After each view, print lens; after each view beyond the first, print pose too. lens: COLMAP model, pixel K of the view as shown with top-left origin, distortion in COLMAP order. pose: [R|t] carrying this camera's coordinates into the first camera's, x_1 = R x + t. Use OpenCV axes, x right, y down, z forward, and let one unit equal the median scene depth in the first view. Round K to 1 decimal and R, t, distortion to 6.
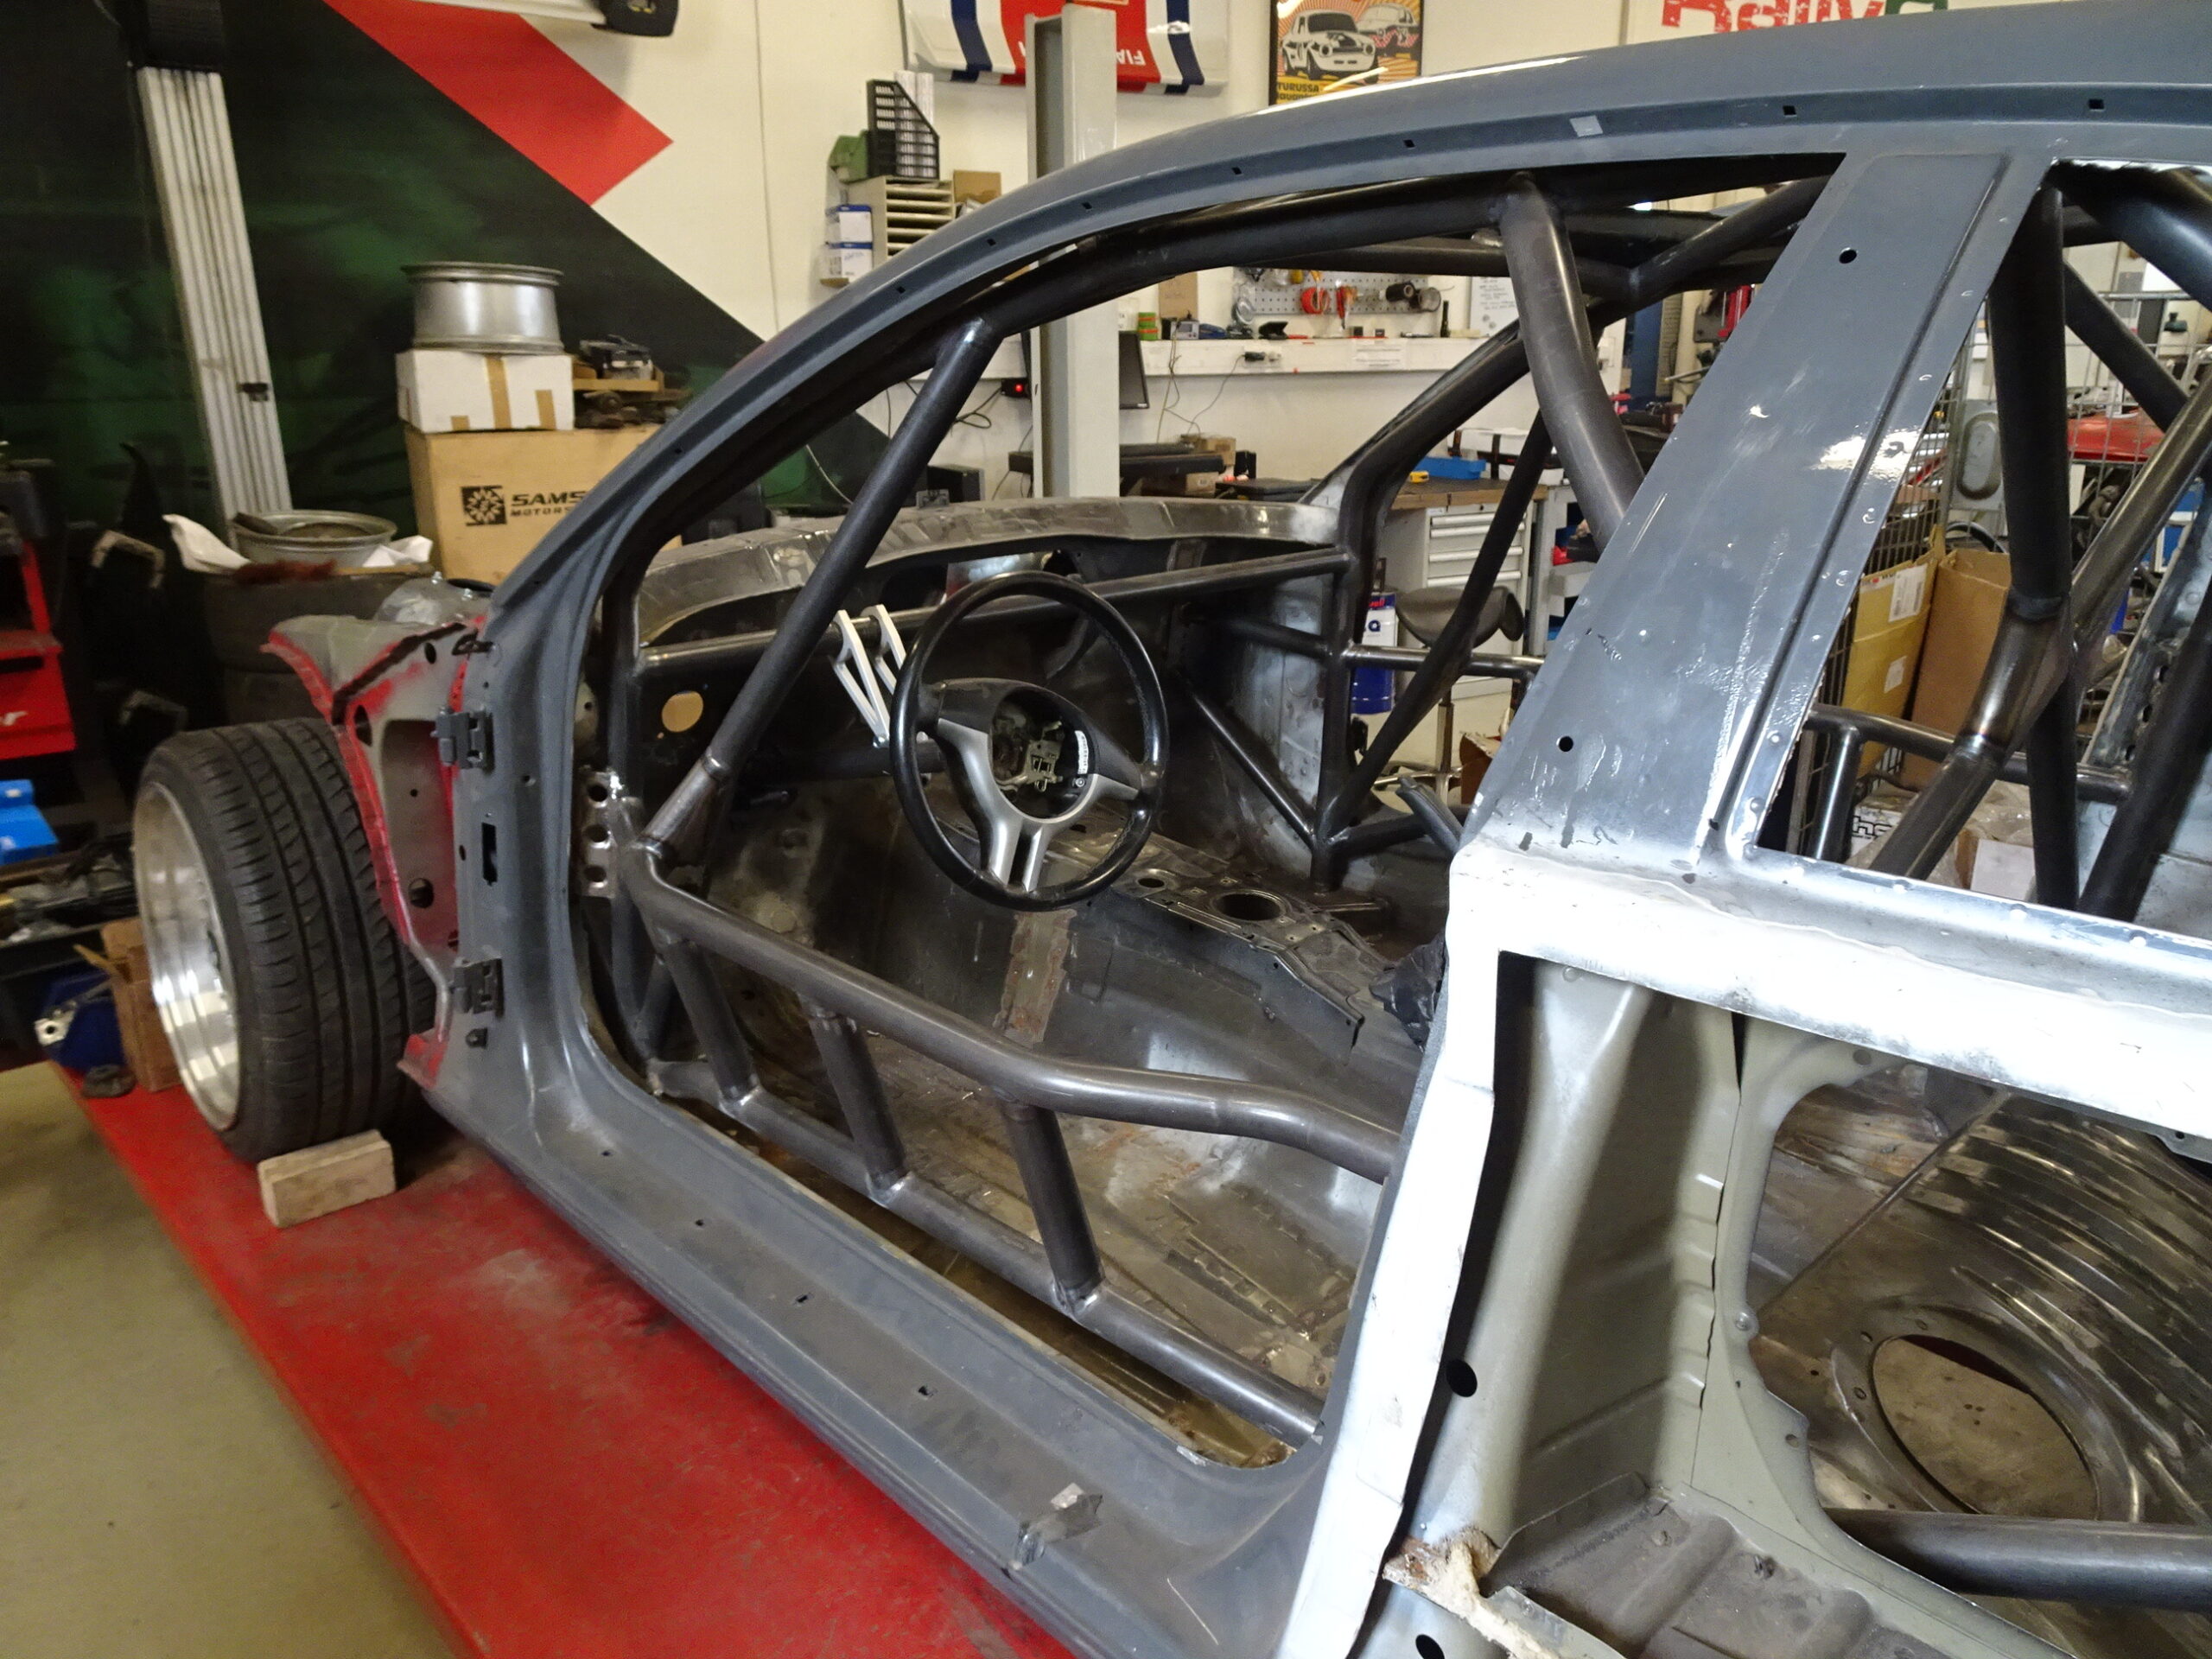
lens RADIAL K [[1581.4, 0, 1077.6], [0, 1581.4, 820.5], [0, 0, 1]] dist [0.016004, -0.000772]
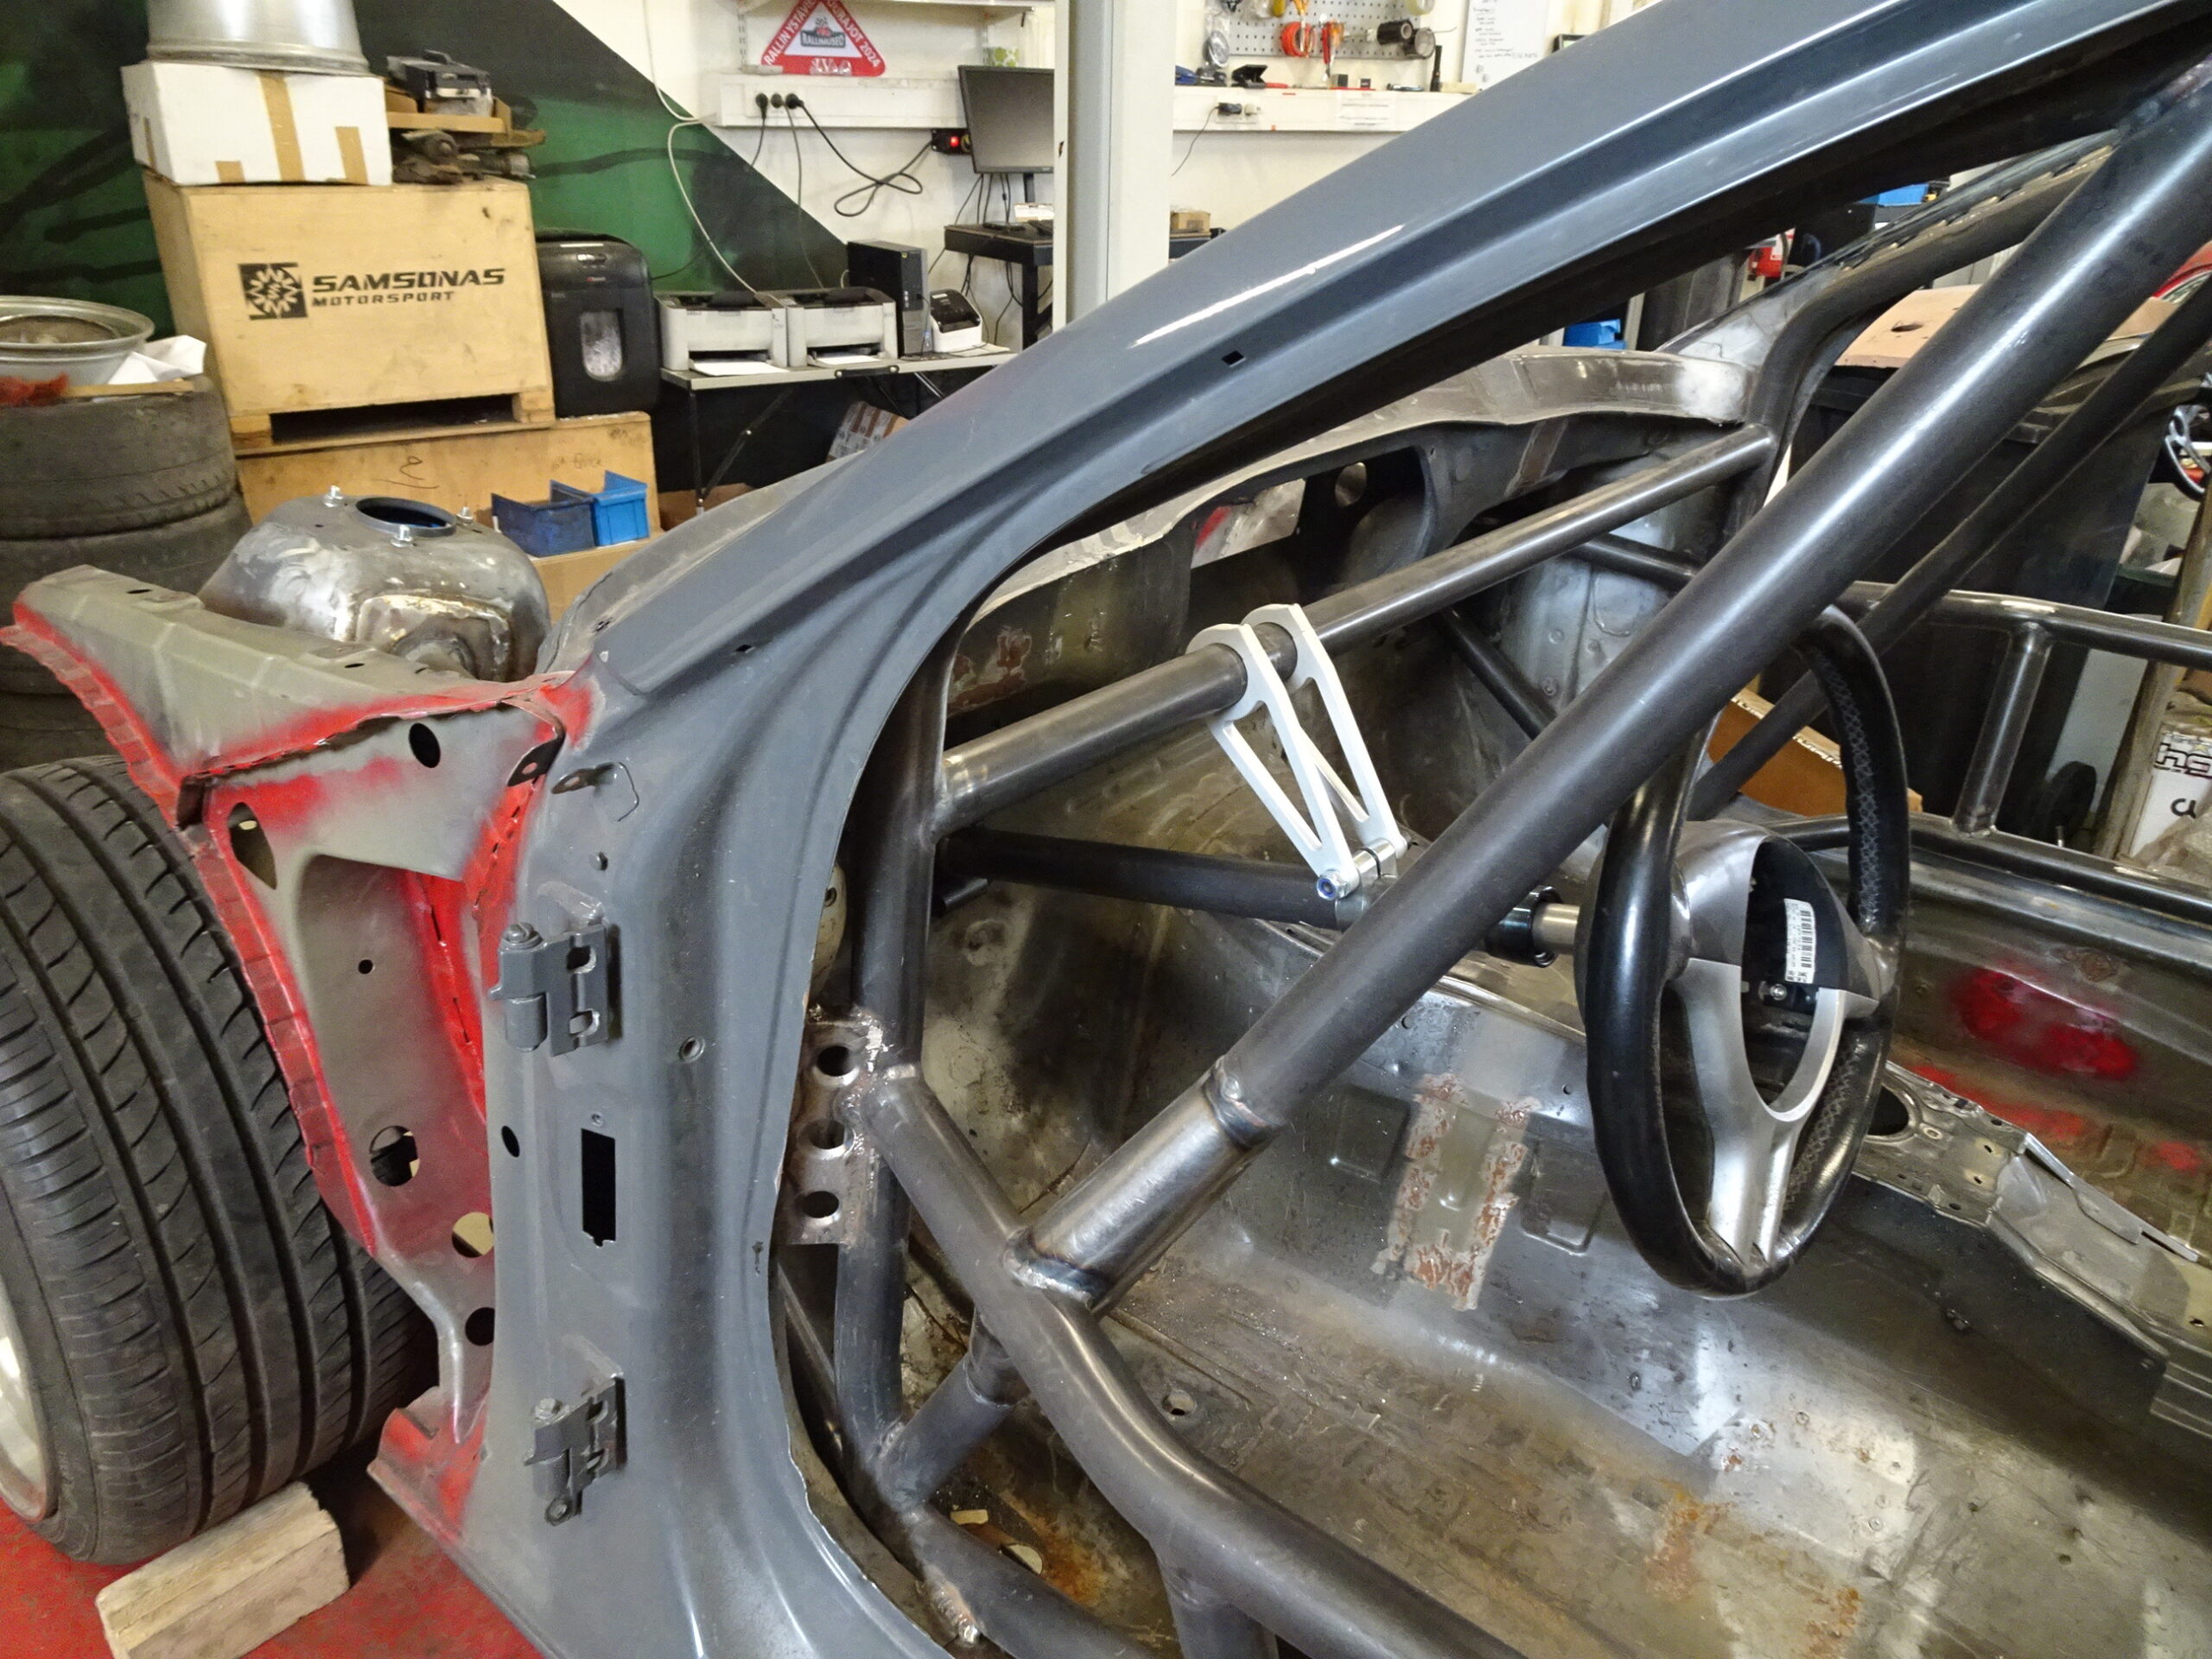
lens RADIAL K [[1581.4, 0, 1077.6], [0, 1581.4, 820.5], [0, 0, 1]] dist [0.016004, -0.000772]
pose [[0.991455, -0.025918, 0.127845, -0.109556], [0.007857, 0.990148, 0.139801, -0.057864], [-0.130209, -0.137602, 0.981892, 0.203646]]
